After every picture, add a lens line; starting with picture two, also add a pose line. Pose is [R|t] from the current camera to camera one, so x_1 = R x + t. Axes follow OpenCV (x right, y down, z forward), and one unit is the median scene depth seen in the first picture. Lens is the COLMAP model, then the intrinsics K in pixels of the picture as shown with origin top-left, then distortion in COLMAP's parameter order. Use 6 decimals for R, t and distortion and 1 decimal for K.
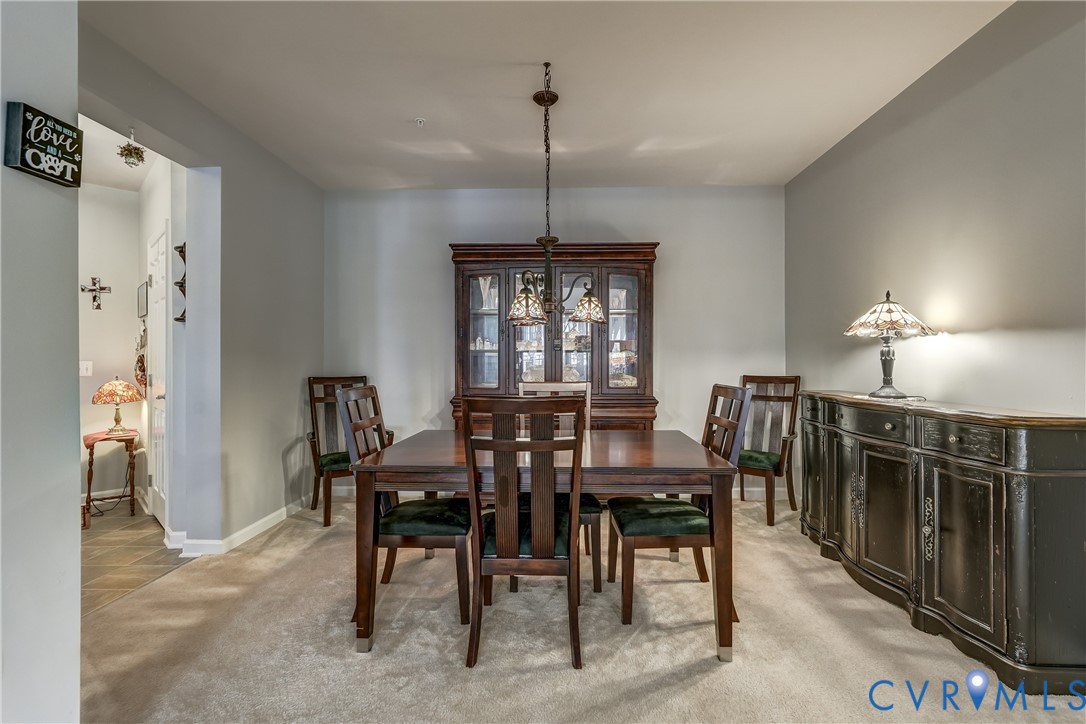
lens RADIAL K [[509.8, 0, 543.6], [0, 509.8, 357.8], [0, 0, 1]] dist [0.001666, 0.001199]
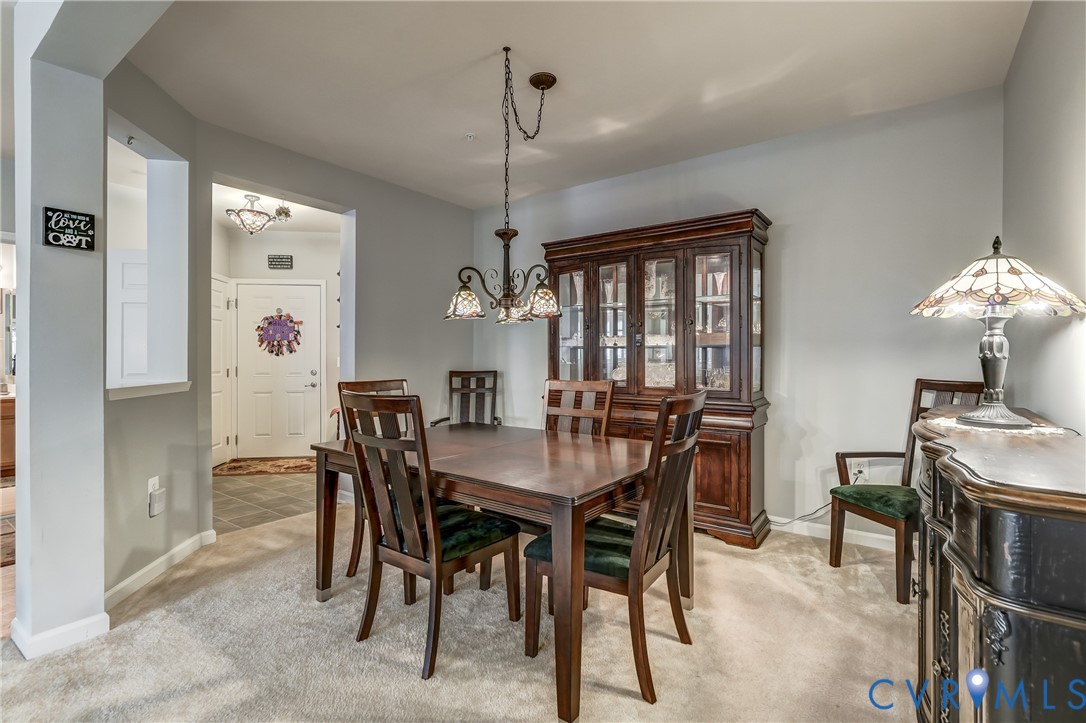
lens RADIAL K [[493.6, 0, 540.3], [0, 493.6, 356.6], [0, 0, 1]] dist [0.000510, 0.001788]
pose [[0.826156, 0.000220, -0.563441, 0.769686], [0.004783, 0.999961, 0.007403, -0.006170], [0.563421, -0.008811, 0.826123, 0.352905]]
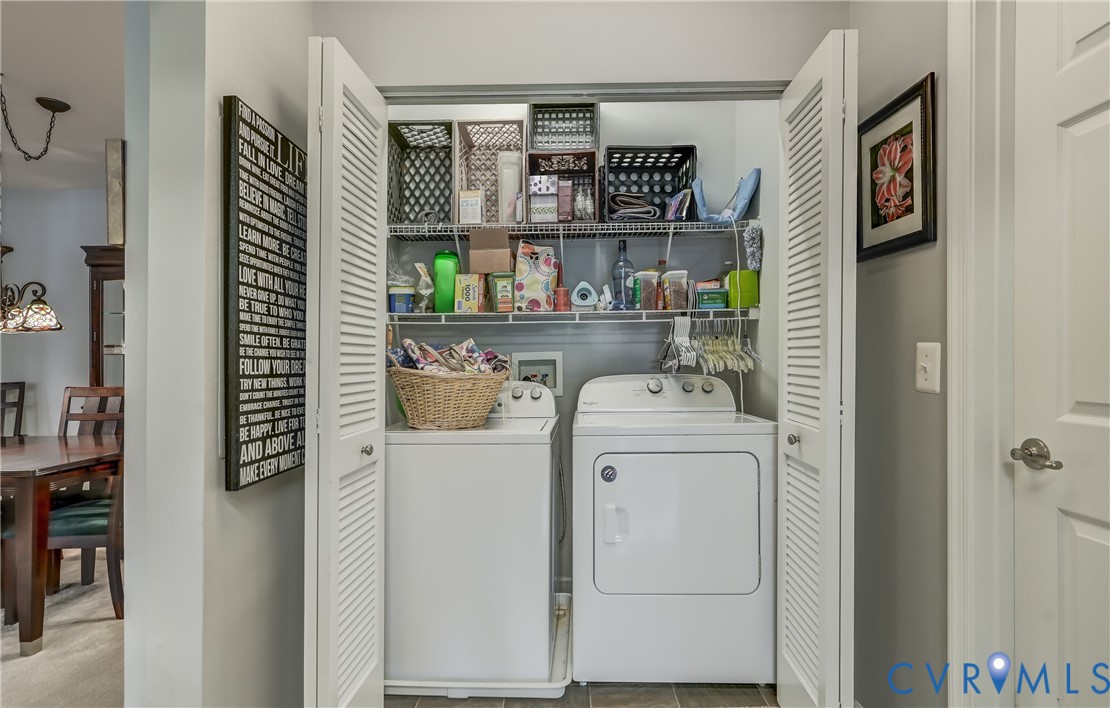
lens RADIAL K [[543.5, 0, 555.5], [0, 543.5, 354.6], [0, 0, 1]] dist [0.001492, 0.000460]
pose [[0.999582, -0.009467, 0.027331, 1.428094], [0.009547, 0.999950, -0.002818, -0.008258], [-0.027303, 0.003078, 0.999622, -0.142099]]
